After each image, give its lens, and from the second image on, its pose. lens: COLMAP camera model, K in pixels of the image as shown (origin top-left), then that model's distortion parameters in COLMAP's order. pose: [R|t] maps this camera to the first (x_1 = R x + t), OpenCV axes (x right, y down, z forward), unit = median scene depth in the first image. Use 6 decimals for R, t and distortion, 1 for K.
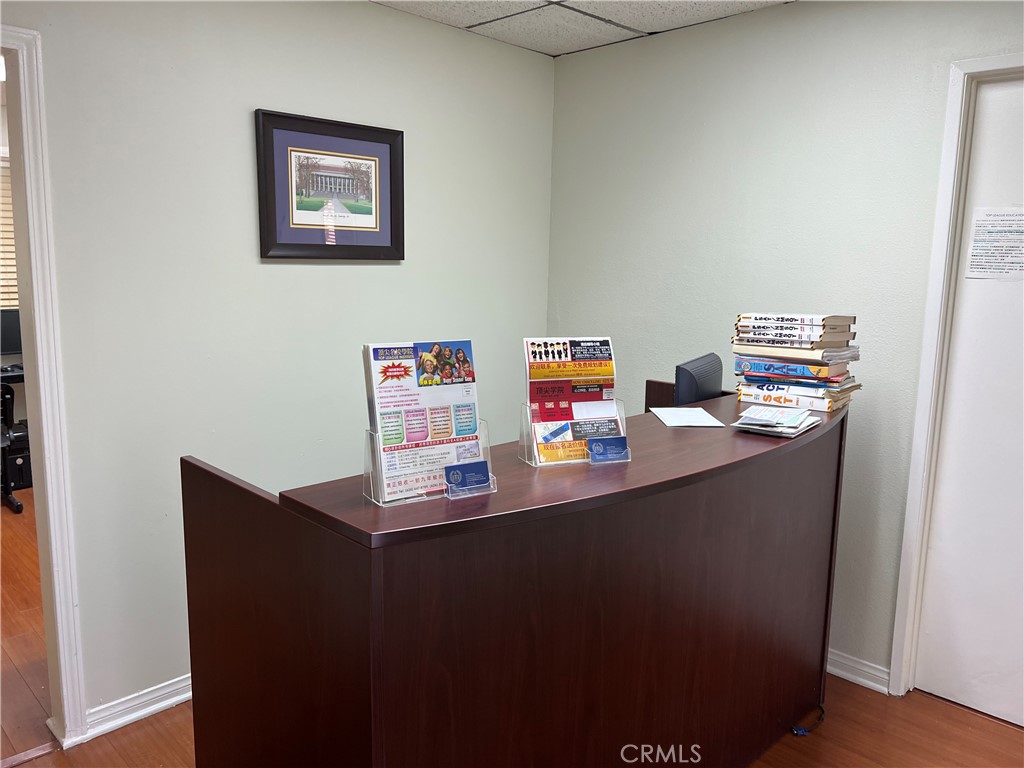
lens RADIAL K [[779.7, 0, 512.0], [0, 779.7, 383.0], [0, 0, 1]] dist [0.003681, -0.020519]
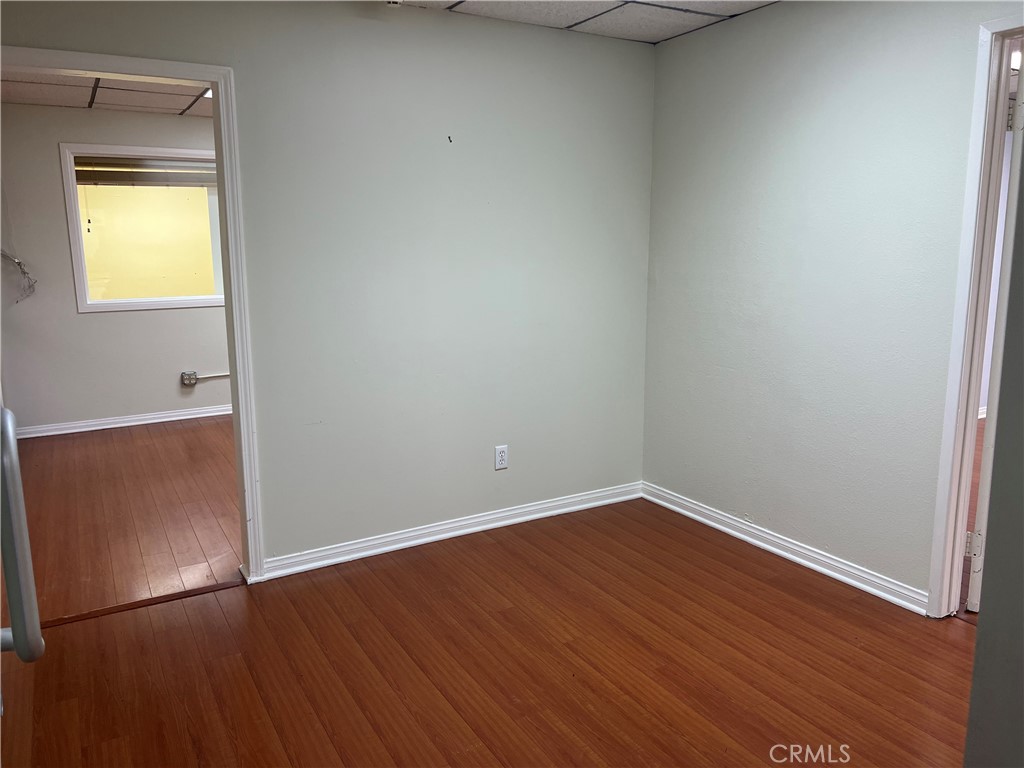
lens RADIAL K [[779.7, 0, 515.2], [0, 779.7, 380.5], [0, 0, 1]] dist [0.003681, -0.020519]
pose [[0.964439, 0.021410, -0.263435, 0.235250], [-0.016527, 0.999648, 0.020735, 0.067462], [0.263787, -0.015644, 0.964454, -0.207139]]
